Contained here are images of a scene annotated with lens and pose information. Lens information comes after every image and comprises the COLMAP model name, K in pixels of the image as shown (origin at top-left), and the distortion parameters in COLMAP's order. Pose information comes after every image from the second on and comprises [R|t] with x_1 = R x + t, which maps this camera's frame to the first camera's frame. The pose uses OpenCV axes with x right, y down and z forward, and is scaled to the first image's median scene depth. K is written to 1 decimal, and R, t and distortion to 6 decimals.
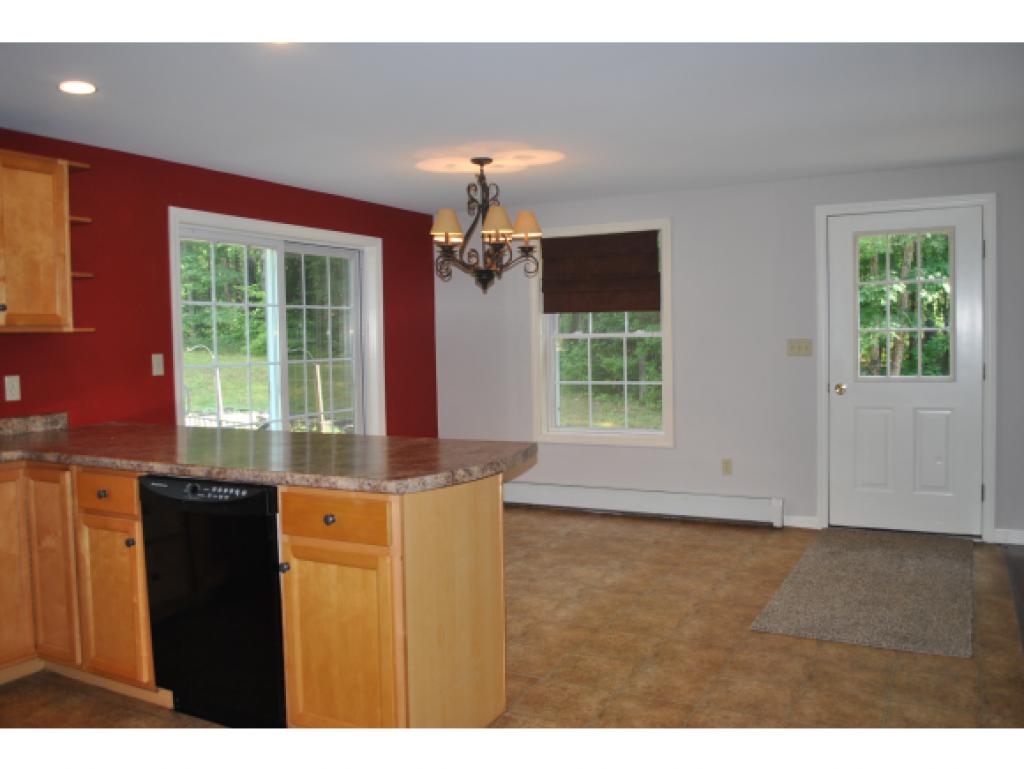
lens RADIAL K [[879.0, 0, 512.0], [0, 879.0, 384.5], [0, 0, 1]] dist [-0.046173, 0.000537]
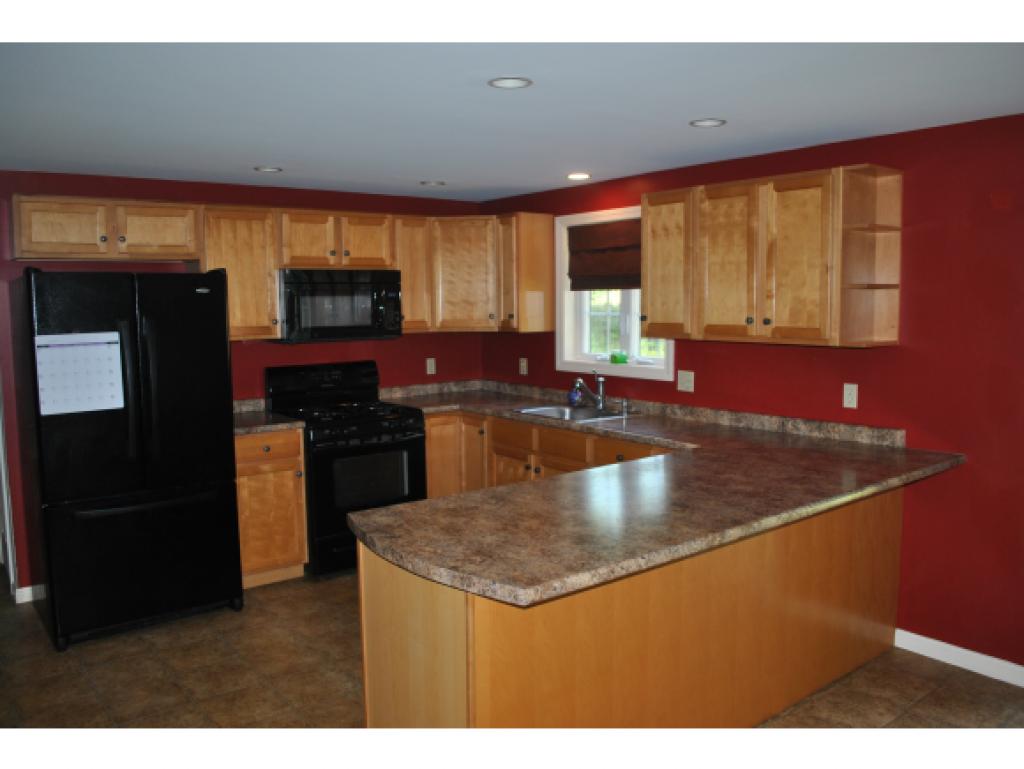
lens RADIAL K [[823.8, 0, 512.0], [0, 823.8, 384.5], [0, 0, 1]] dist [-0.067663, 0.000326]
pose [[-0.416714, 0.116981, -0.901479, 0.461888], [-0.027004, 0.989655, 0.140906, -0.134706], [0.908636, 0.083062, -0.409244, 1.028834]]
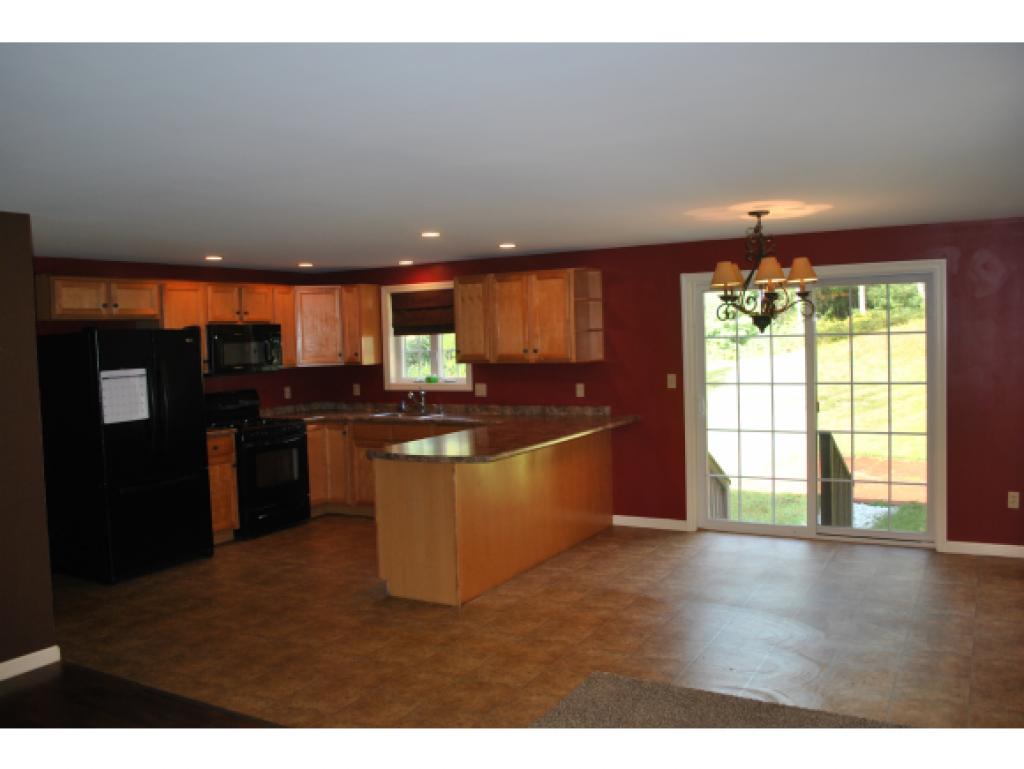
lens RADIAL K [[879.0, 0, 512.0], [0, 879.0, 384.5], [0, 0, 1]] dist [-0.046173, 0.000537]
pose [[-0.047054, 0.076821, -0.995934, 1.320654], [-0.018304, 0.996805, 0.077753, -0.153546], [0.998725, 0.021888, -0.045498, 0.938261]]
